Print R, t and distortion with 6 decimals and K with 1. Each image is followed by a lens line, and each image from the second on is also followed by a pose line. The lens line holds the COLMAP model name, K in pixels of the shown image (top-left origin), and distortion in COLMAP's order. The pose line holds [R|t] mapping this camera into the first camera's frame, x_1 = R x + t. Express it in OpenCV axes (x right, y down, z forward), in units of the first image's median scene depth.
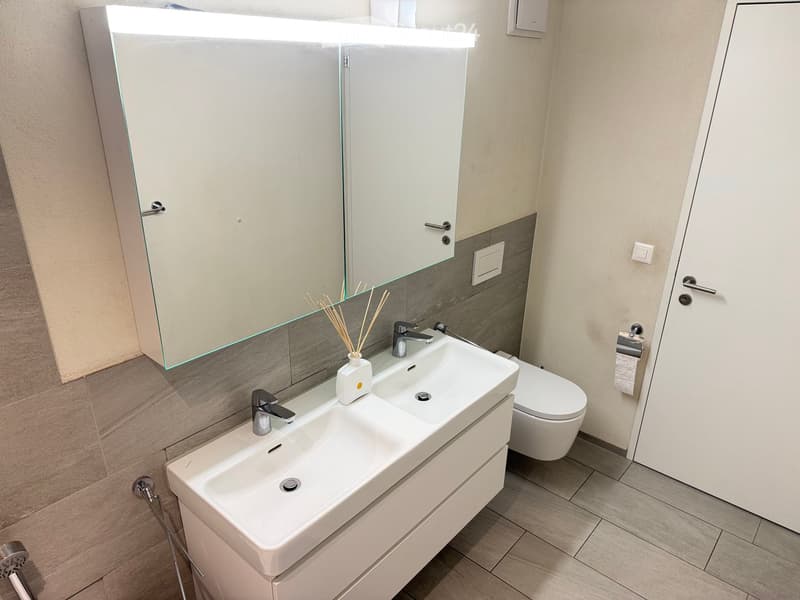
lens RADIAL K [[566.7, 0, 400.0], [0, 566.7, 300.0], [0, 0, 1]] dist [0.050156, -0.057920]
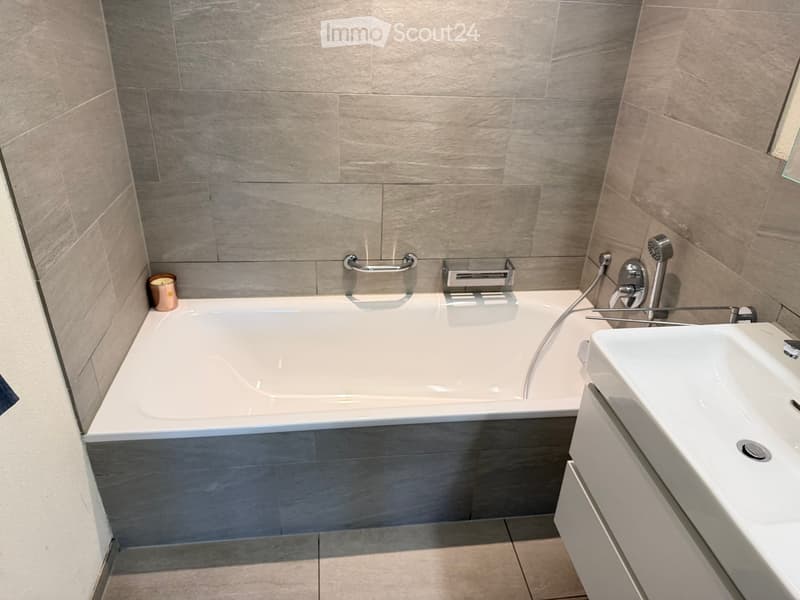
lens RADIAL K [[556.7, 0, 405.4], [0, 556.7, 300.3], [0, 0, 1]] dist [0.169942, -0.277341]
pose [[-0.659702, 0.313785, -0.682885, 0.371523], [-0.347978, 0.677849, 0.647635, -0.067286], [0.666111, 0.664875, -0.337989, 0.648729]]
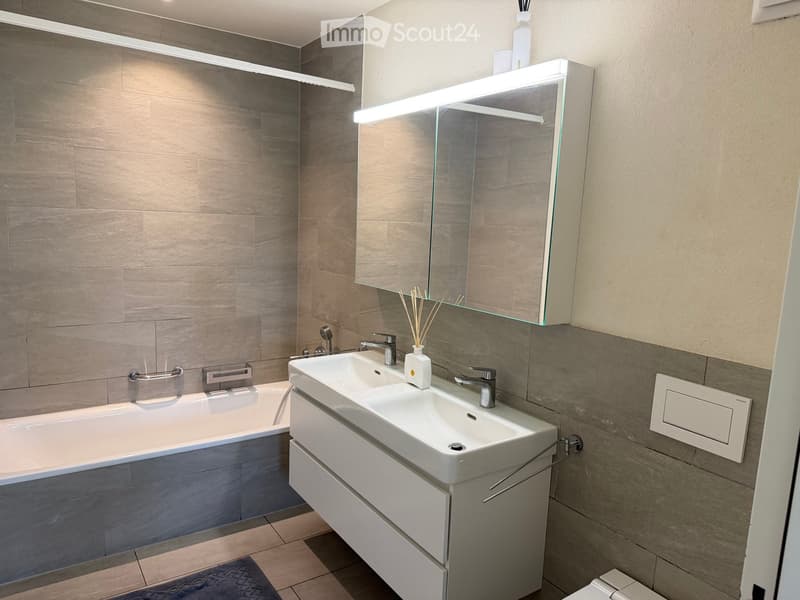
lens RADIAL K [[566.7, 0, 400.0], [0, 566.7, 300.0], [0, 0, 1]] dist [0.050156, -0.057920]
pose [[-0.263385, 0.109535, -0.958452, 0.899118], [-0.418569, 0.882164, 0.215841, -0.195698], [0.869154, 0.458028, -0.186500, 0.954976]]
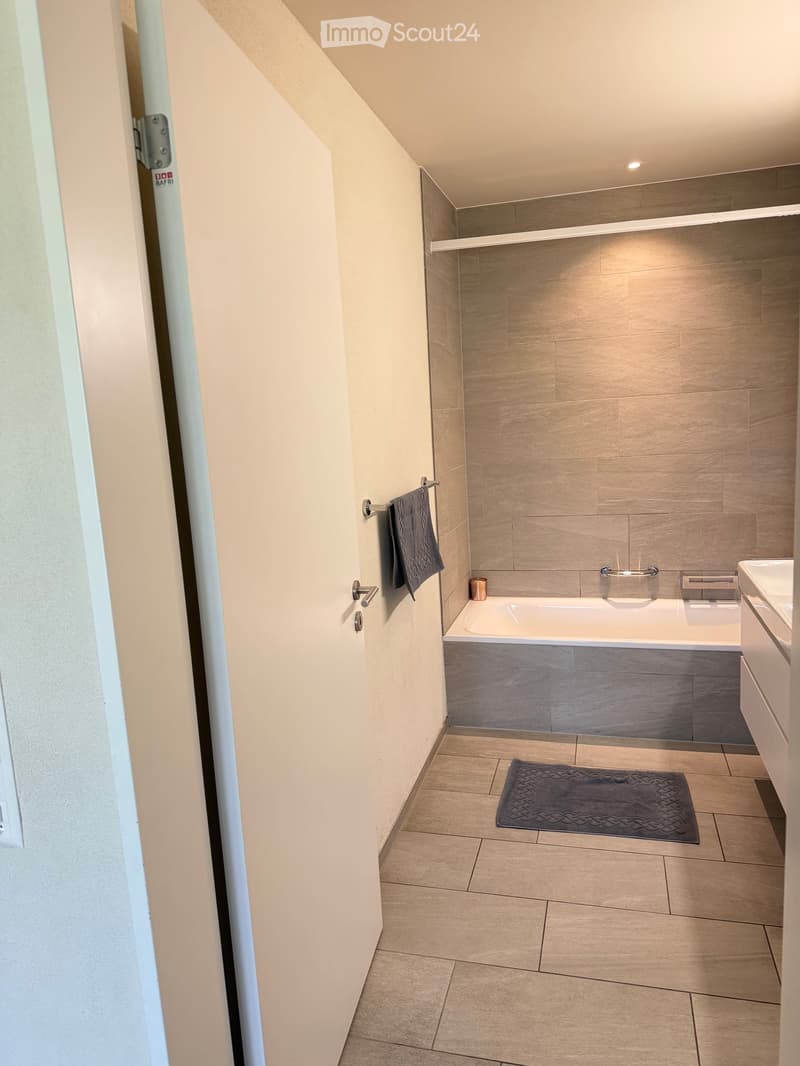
lens RADIAL K [[755.1, 0, 400.2], [0, 755.1, 530.9], [0, 0, 1]] dist [0.050156, -0.057920]
pose [[-0.903018, 0.101724, -0.417386, 0.922103], [-0.127567, 0.864247, 0.486624, -0.343717], [0.410226, 0.492675, -0.767454, 1.331681]]
